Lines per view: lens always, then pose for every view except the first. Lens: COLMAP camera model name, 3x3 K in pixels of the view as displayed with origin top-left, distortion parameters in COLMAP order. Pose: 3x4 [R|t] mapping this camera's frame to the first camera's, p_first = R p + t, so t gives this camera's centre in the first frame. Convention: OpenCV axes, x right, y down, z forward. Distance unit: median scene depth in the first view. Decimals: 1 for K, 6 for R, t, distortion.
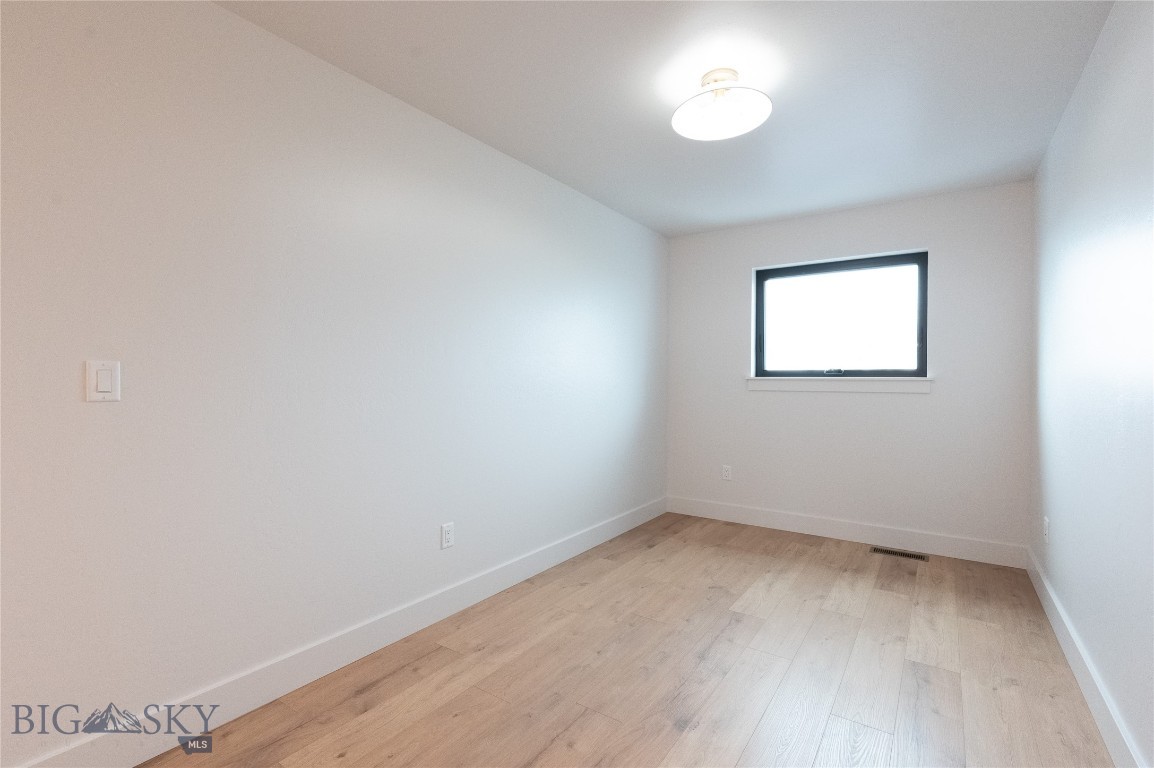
lens RADIAL K [[528.7, 0, 575.0], [0, 528.7, 383.8], [0, 0, 1]] dist [0.002811, -0.000685]
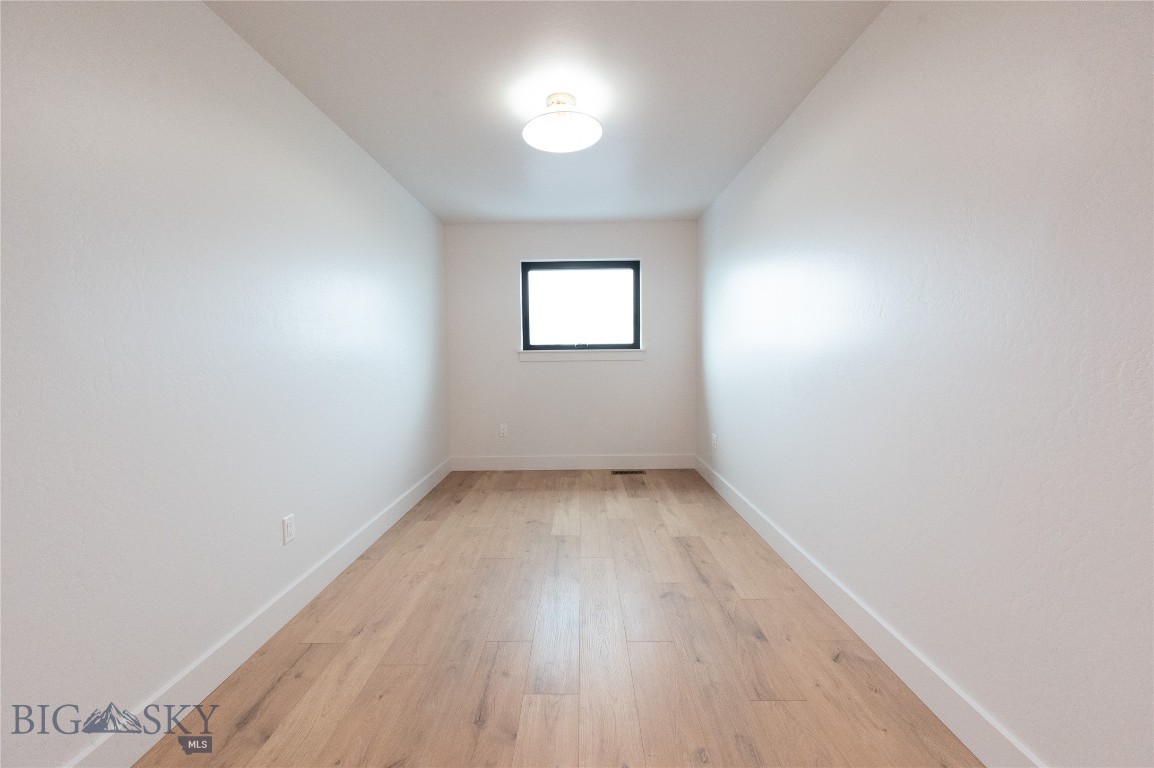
lens RADIAL K [[464.1, 0, 577.4], [0, 464.1, 381.2], [0, 0, 1]] dist [0.000249, 0.000671]
pose [[0.822744, -0.049913, 0.566216, -0.234043], [0.020360, 0.998086, 0.058398, -0.002496], [-0.568047, -0.036519, 0.822185, 0.061213]]
